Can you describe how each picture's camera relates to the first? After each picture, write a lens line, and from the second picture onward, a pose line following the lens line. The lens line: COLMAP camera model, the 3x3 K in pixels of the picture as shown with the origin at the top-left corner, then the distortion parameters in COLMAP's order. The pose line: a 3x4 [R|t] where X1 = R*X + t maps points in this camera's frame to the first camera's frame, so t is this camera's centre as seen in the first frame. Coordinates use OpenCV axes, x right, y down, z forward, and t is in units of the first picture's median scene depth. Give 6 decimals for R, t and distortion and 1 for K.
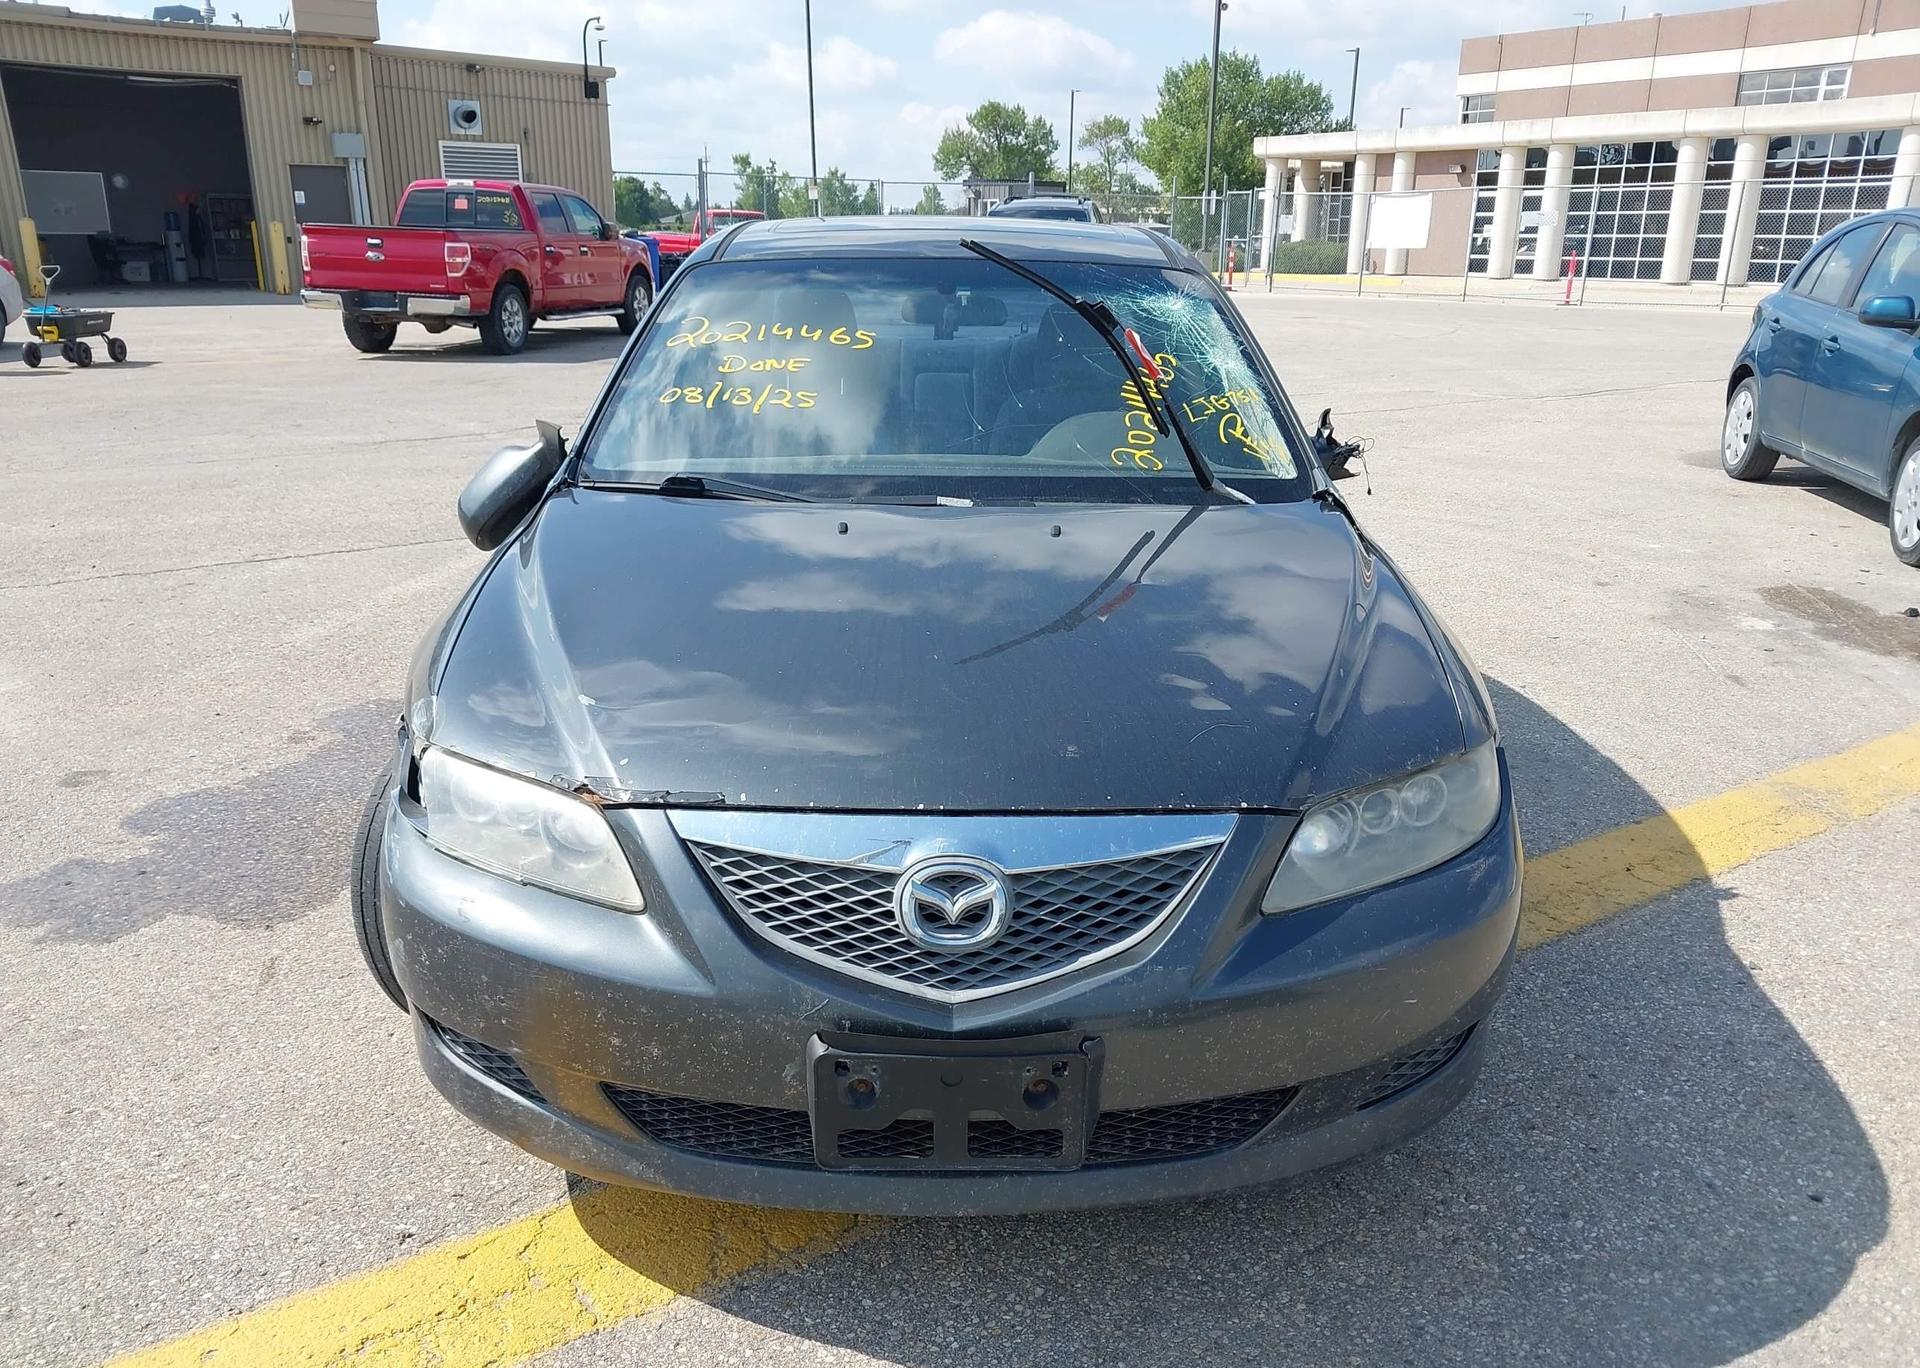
lens RADIAL K [[1532.3, 0, 960.9], [0, 1532.3, 730.5], [0, 0, 1]] dist [0.004197, -0.002359]
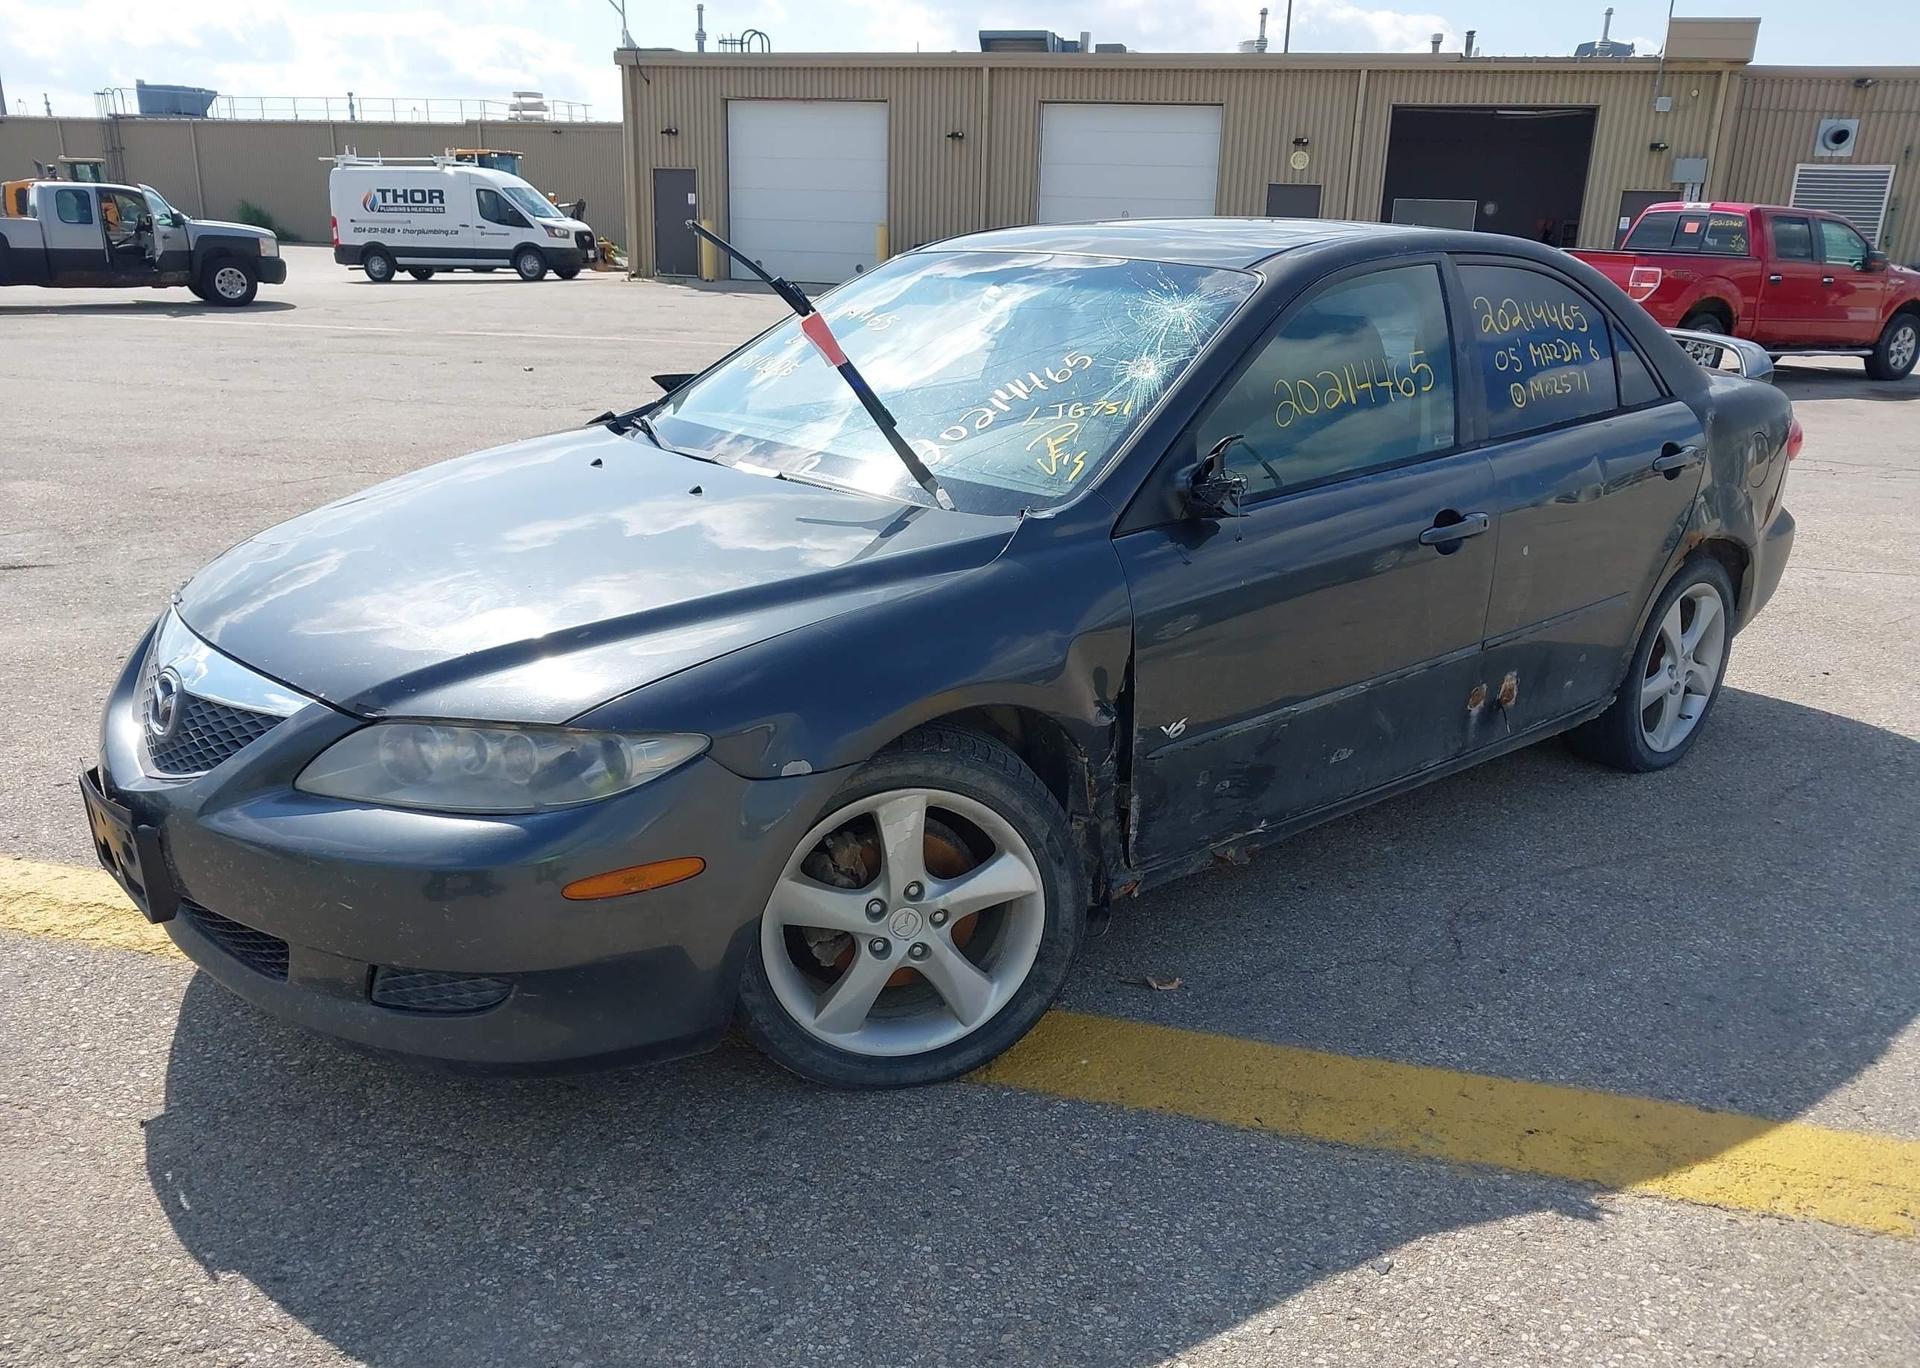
lens RADIAL K [[1532.3, 0, 960.9], [0, 1532.3, 730.5], [0, 0, 1]] dist [0.004197, -0.002359]
pose [[0.649565, 0.243436, -0.720280, 0.097999], [-0.256056, 0.962058, 0.094233, -0.011624], [0.715891, 0.123222, 0.687253, 0.040789]]
